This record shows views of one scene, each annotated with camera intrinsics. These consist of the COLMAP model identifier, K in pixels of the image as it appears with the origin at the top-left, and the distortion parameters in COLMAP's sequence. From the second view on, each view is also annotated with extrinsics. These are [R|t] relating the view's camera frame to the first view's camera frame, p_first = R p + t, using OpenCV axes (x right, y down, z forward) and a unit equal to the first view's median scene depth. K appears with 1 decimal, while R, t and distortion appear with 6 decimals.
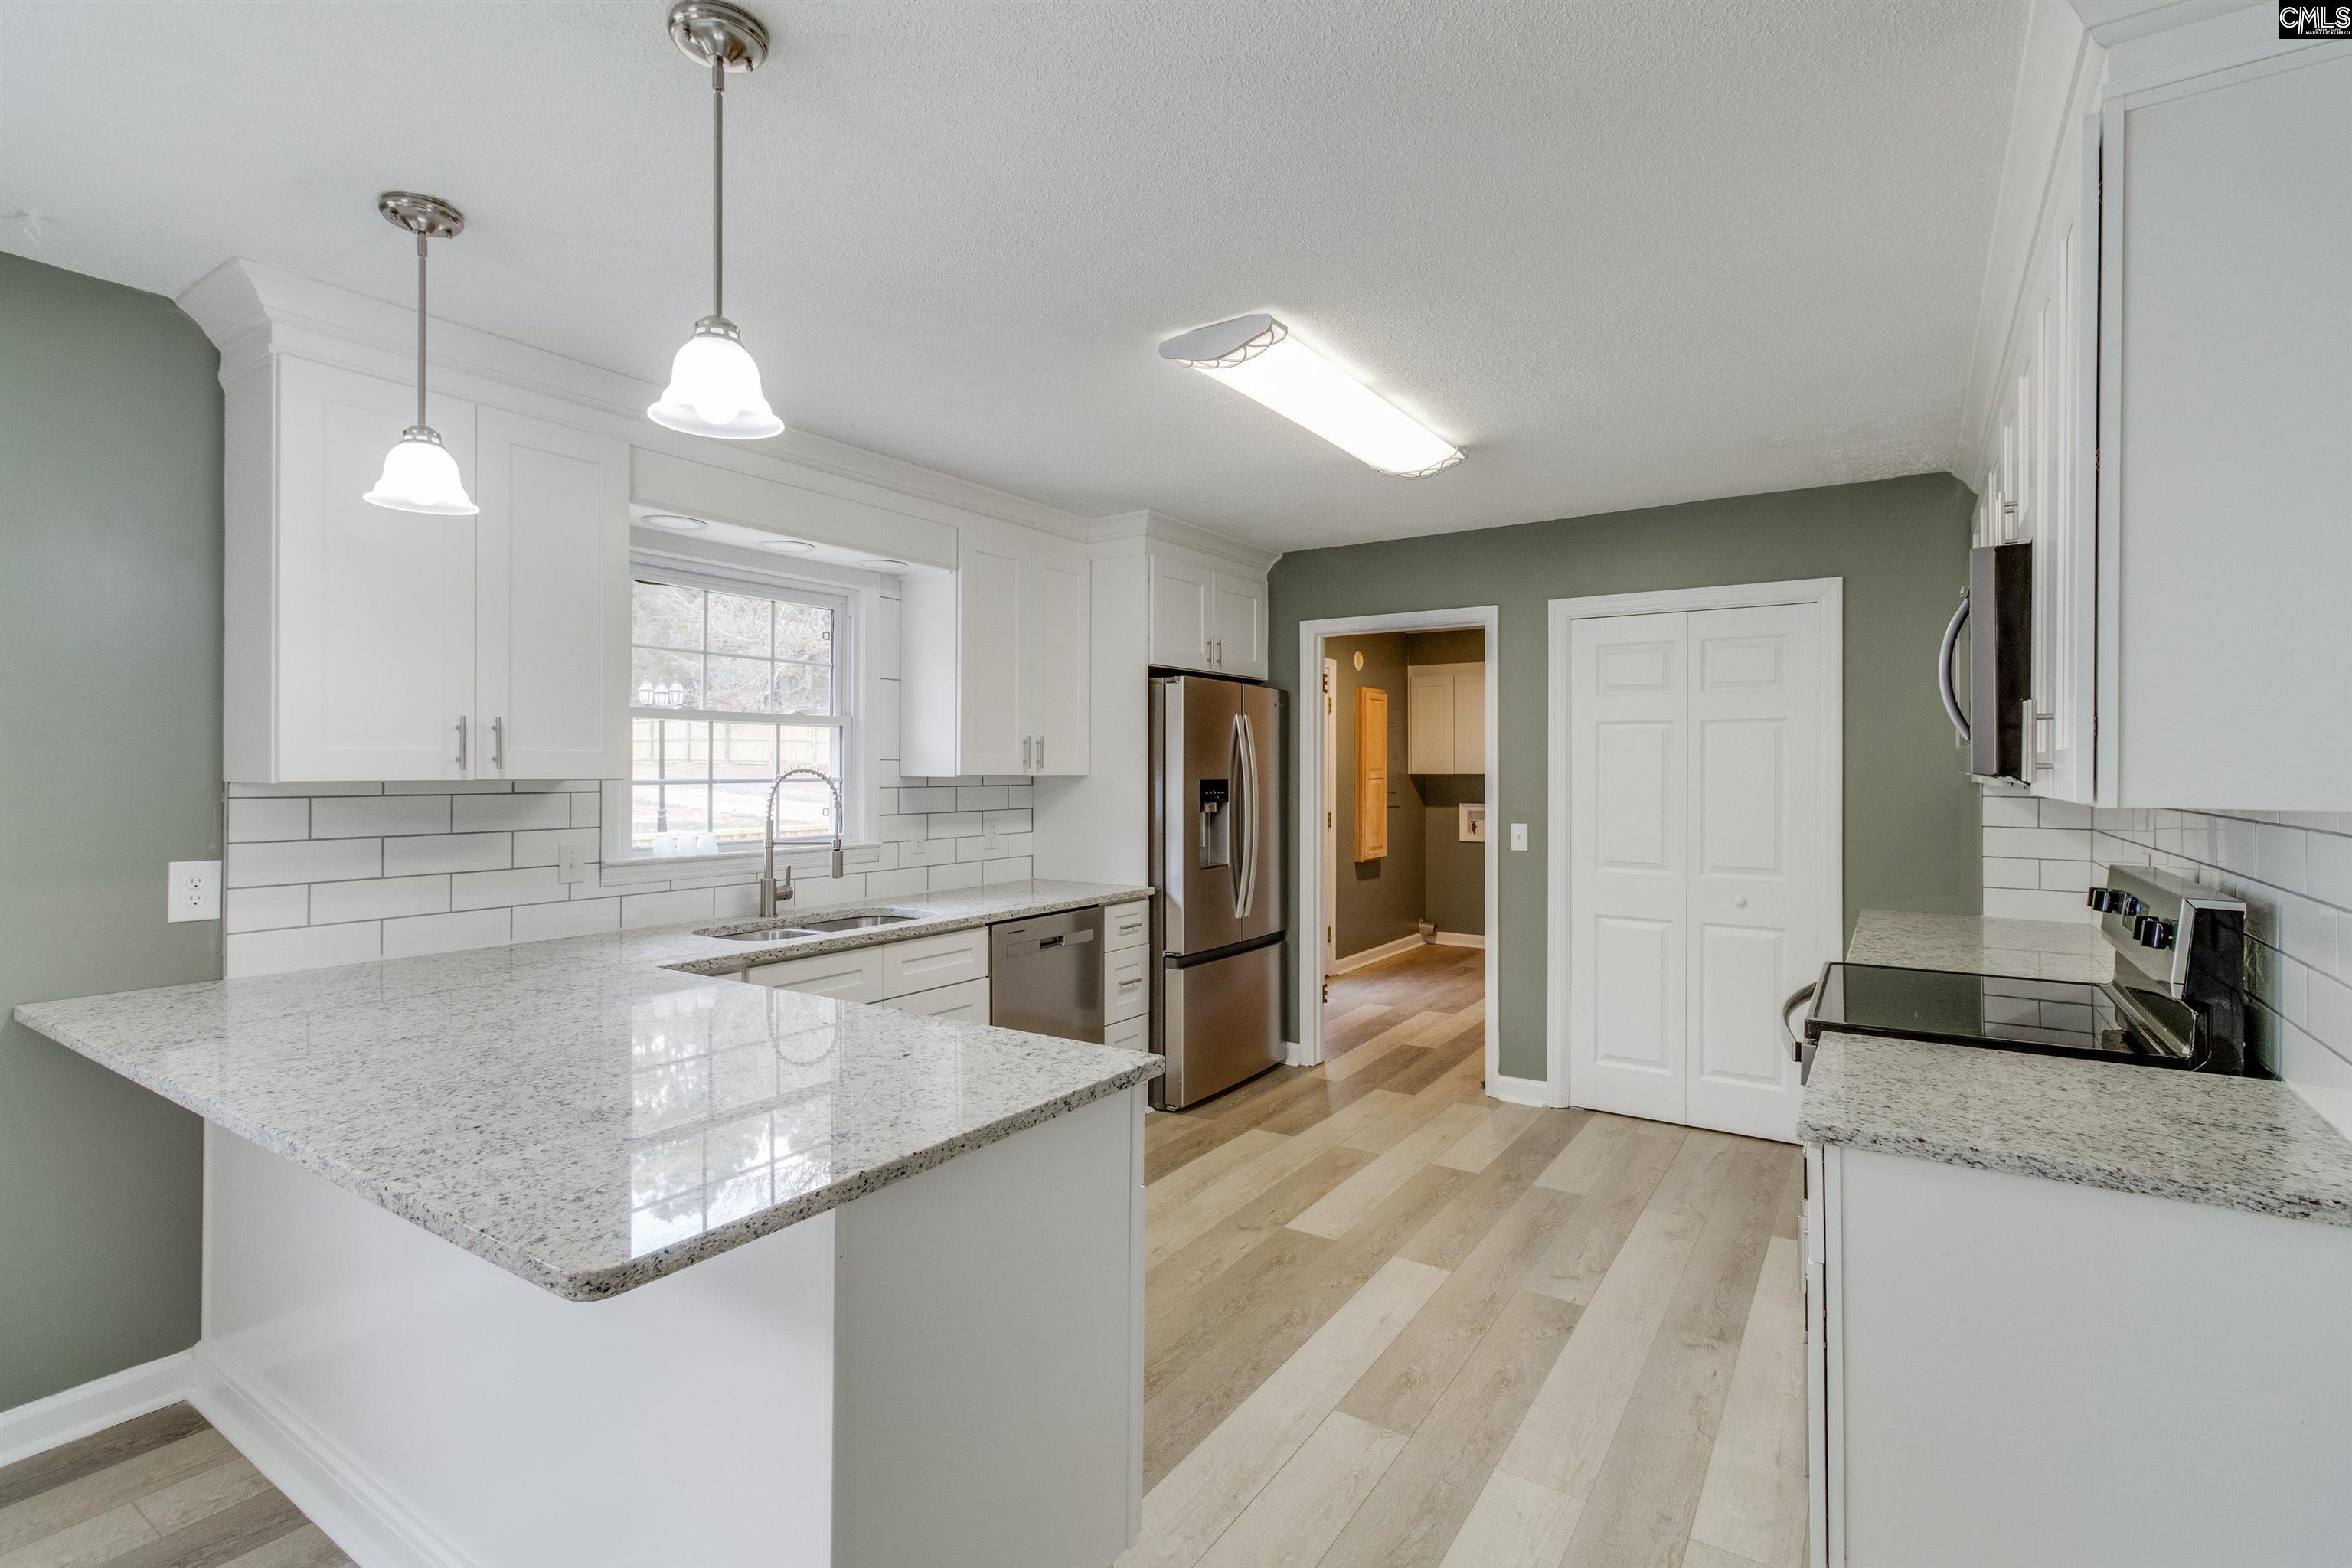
lens RADIAL K [[1085.1, 0, 1164.3], [0, 1085.1, 775.9], [0, 0, 1]] dist [0.005225, -0.000632]
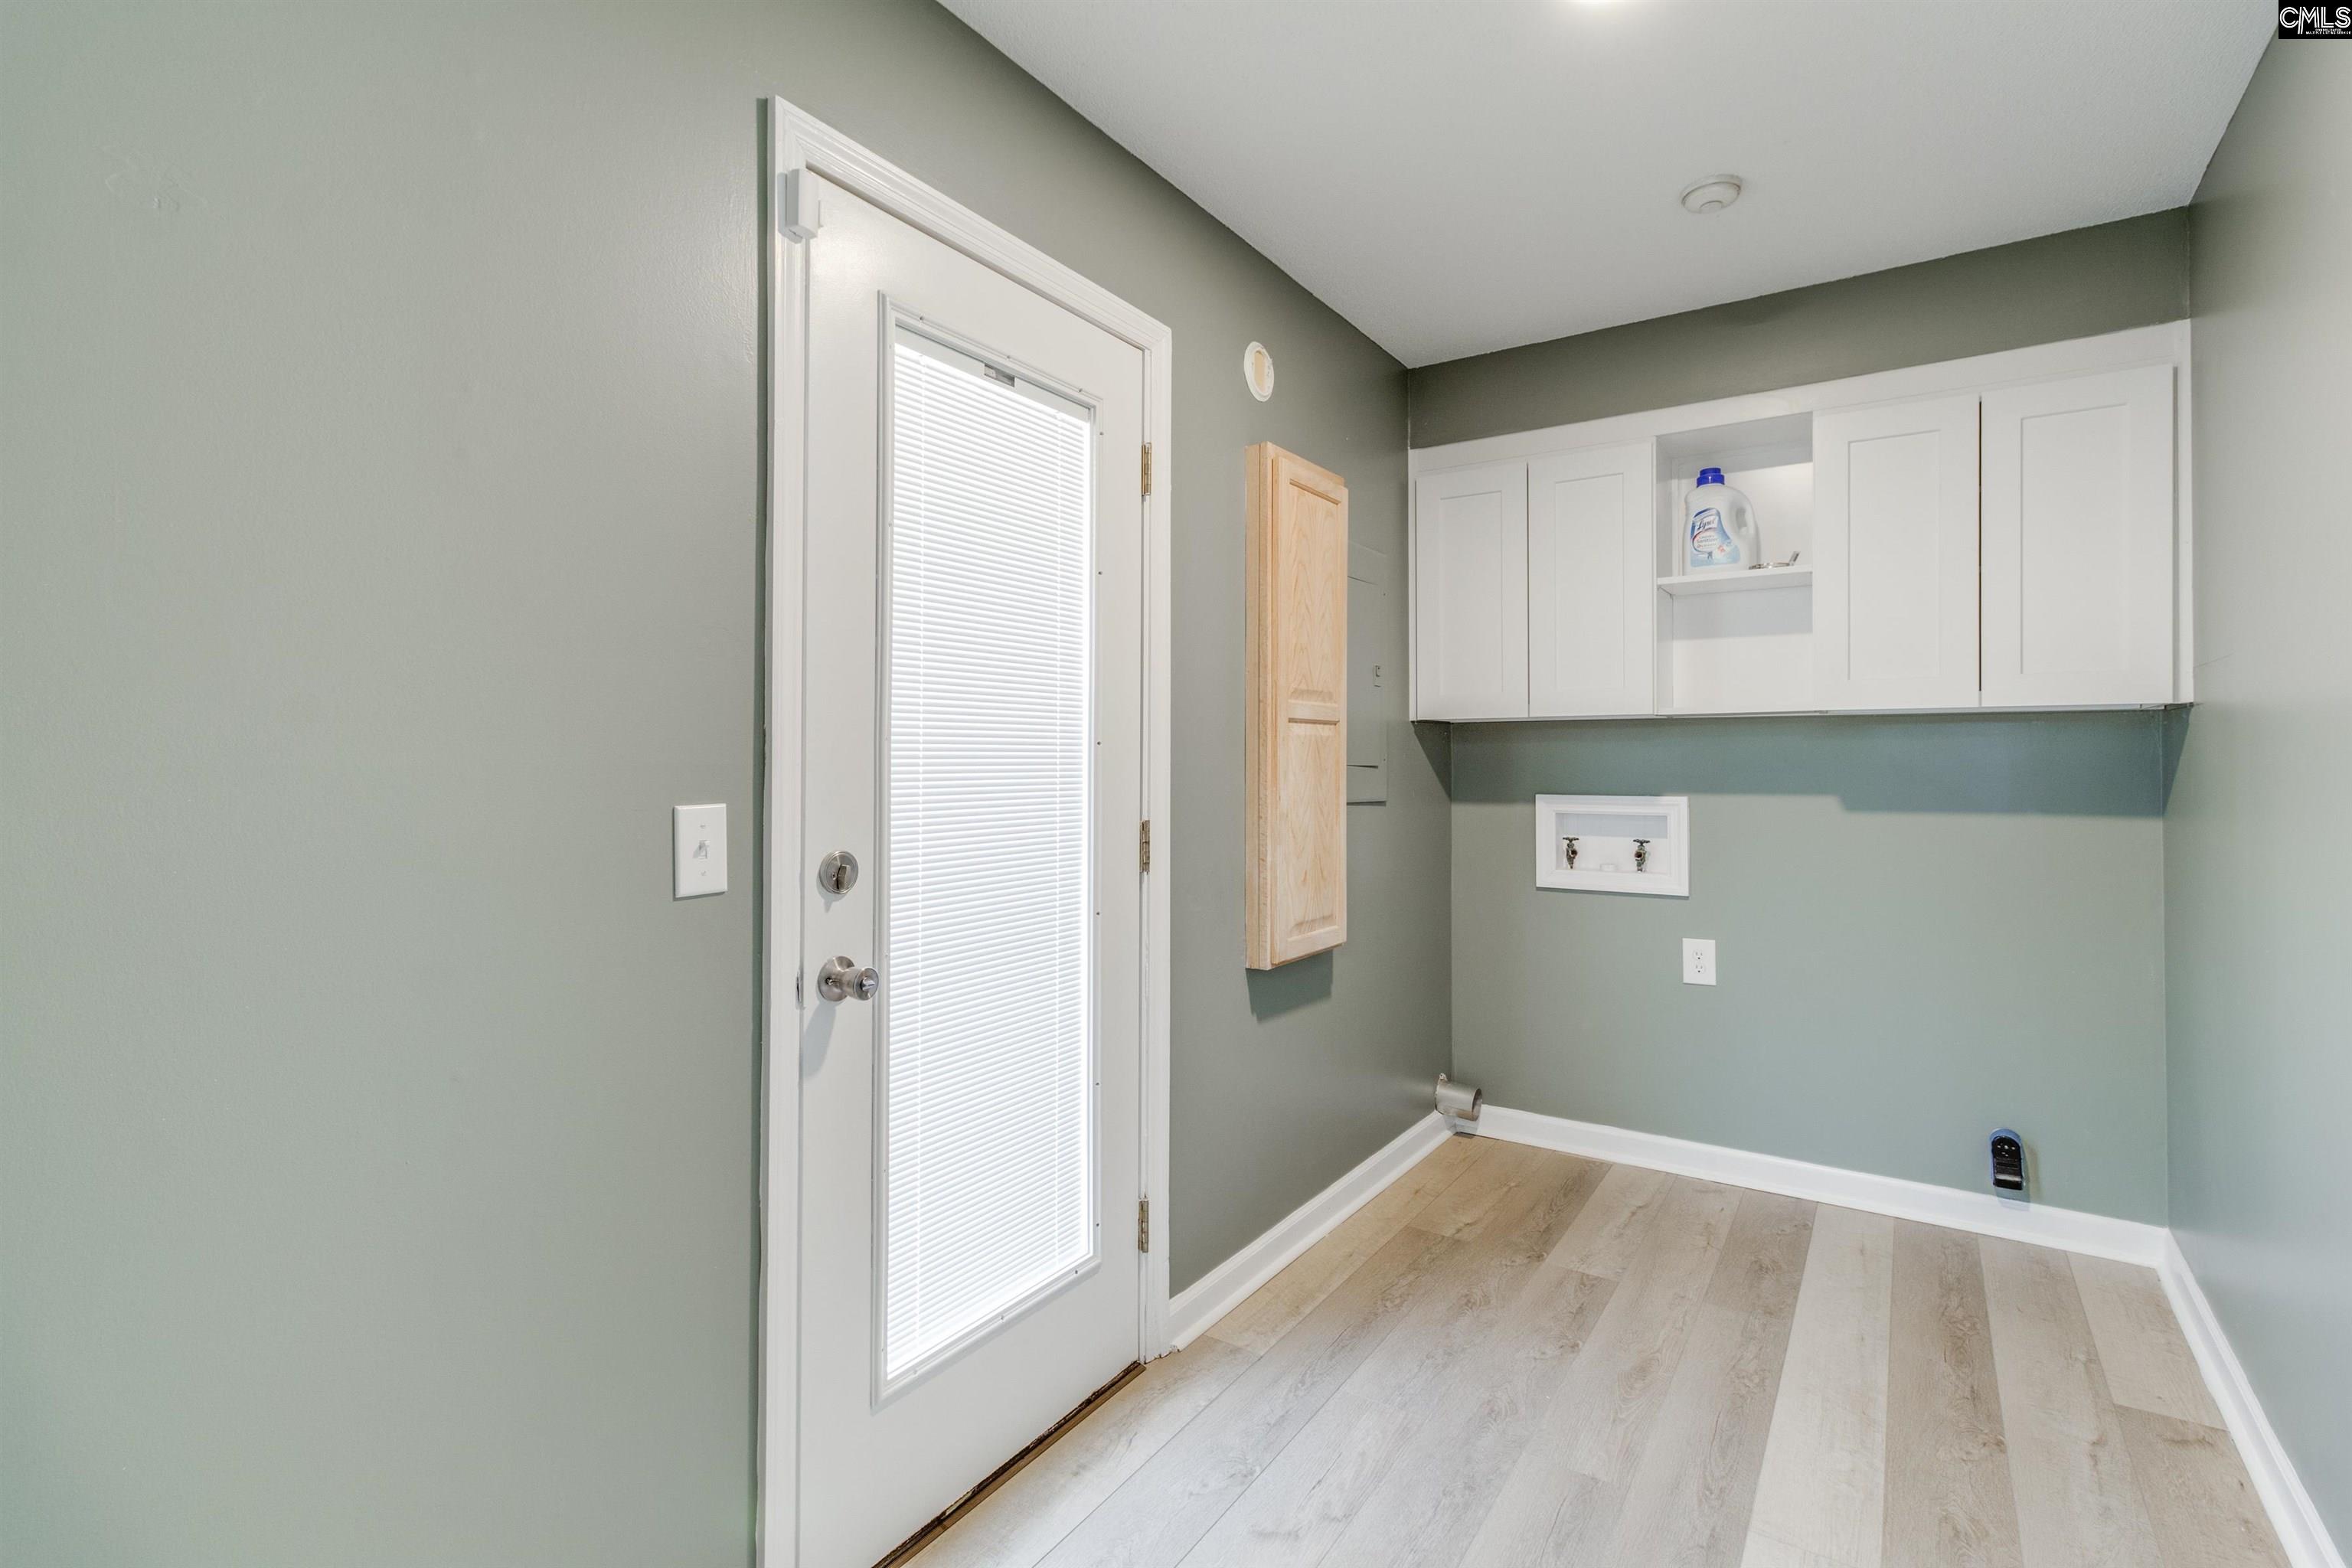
lens RADIAL K [[1085.1, 0, 1186.8], [0, 1085.1, 771.0], [0, 0, 1]] dist [0.005225, -0.000632]
pose [[0.999992, -0.001040, 0.003732, 0.149888], [0.001034, 0.999998, 0.001504, 0.016985], [-0.003733, -0.001500, 0.999992, 0.638487]]
